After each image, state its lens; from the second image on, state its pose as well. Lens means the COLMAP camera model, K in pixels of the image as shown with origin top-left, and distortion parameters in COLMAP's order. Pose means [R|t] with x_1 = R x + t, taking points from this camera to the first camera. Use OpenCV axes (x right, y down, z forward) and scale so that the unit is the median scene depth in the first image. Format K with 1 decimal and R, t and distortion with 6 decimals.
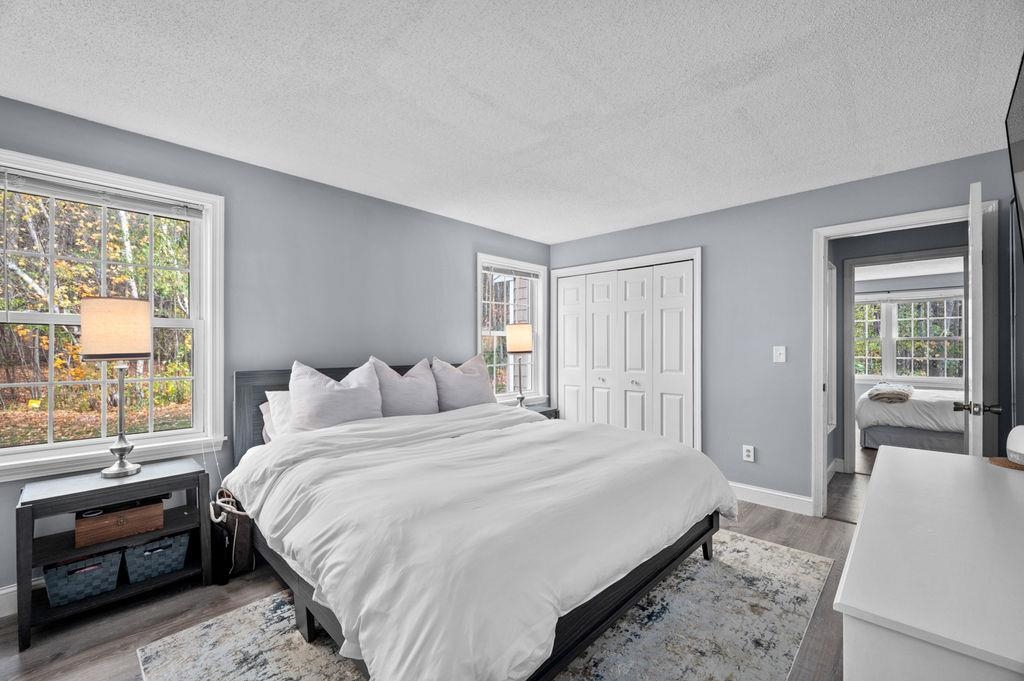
lens RADIAL K [[422.7, 0, 512.0], [0, 422.7, 340.5], [0, 0, 1]] dist [-0.000215, 0.000113]
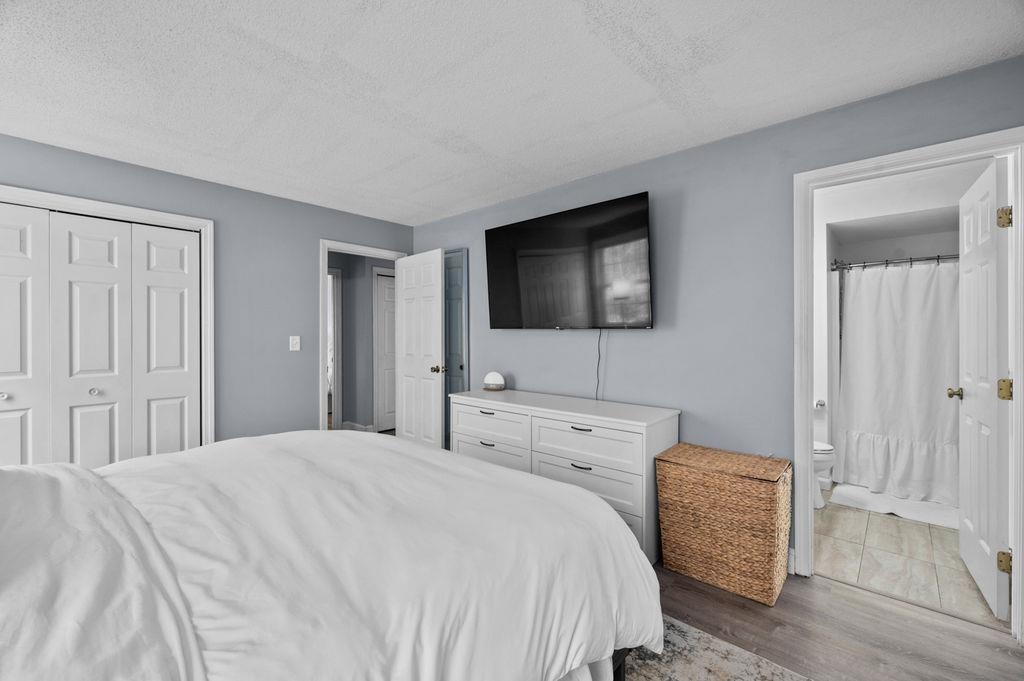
lens RADIAL K [[422.7, 0, 512.0], [0, 422.7, 340.5], [0, 0, 1]] dist [-0.000215, 0.000113]
pose [[-0.027982, -0.011073, 0.999547, -0.402065], [-0.011571, 0.999875, 0.010753, 0.005154], [-0.999541, -0.011265, -0.028106, 0.385582]]
